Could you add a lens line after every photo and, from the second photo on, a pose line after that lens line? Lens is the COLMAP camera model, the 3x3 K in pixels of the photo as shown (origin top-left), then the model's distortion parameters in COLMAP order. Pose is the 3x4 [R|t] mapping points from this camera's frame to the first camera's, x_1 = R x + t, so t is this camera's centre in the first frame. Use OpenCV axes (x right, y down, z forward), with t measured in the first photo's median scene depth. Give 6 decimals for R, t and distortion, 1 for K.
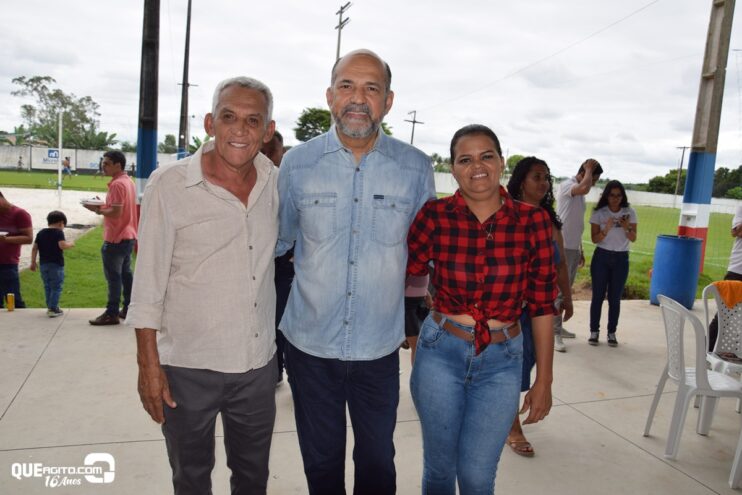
lens RADIAL K [[544.9, 0, 361.0], [0, 544.9, 247.1], [0, 0, 1]] dist [-0.146337, 0.091438]
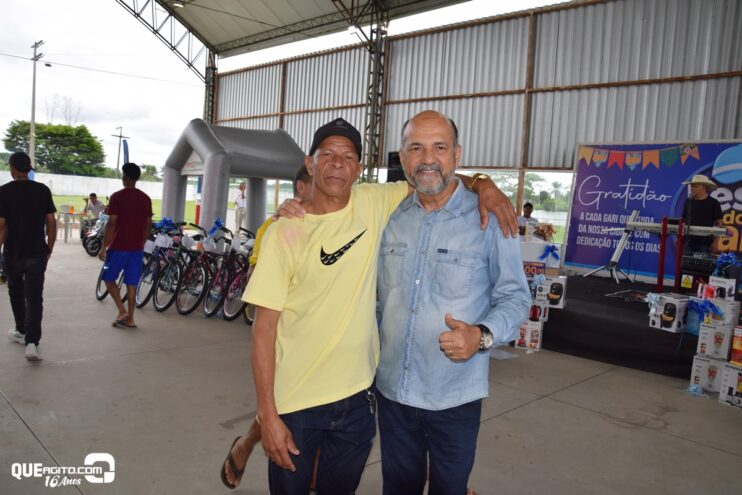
lens RADIAL K [[582.4, 0, 371.0], [0, 582.4, 247.5], [0, 0, 1]] dist [-0.164308, 0.135611]
pose [[0.906334, -0.041095, 0.420559, 0.058154], [0.051212, 0.998606, -0.012787, 0.036031], [-0.419448, 0.033127, 0.907175, -0.245234]]
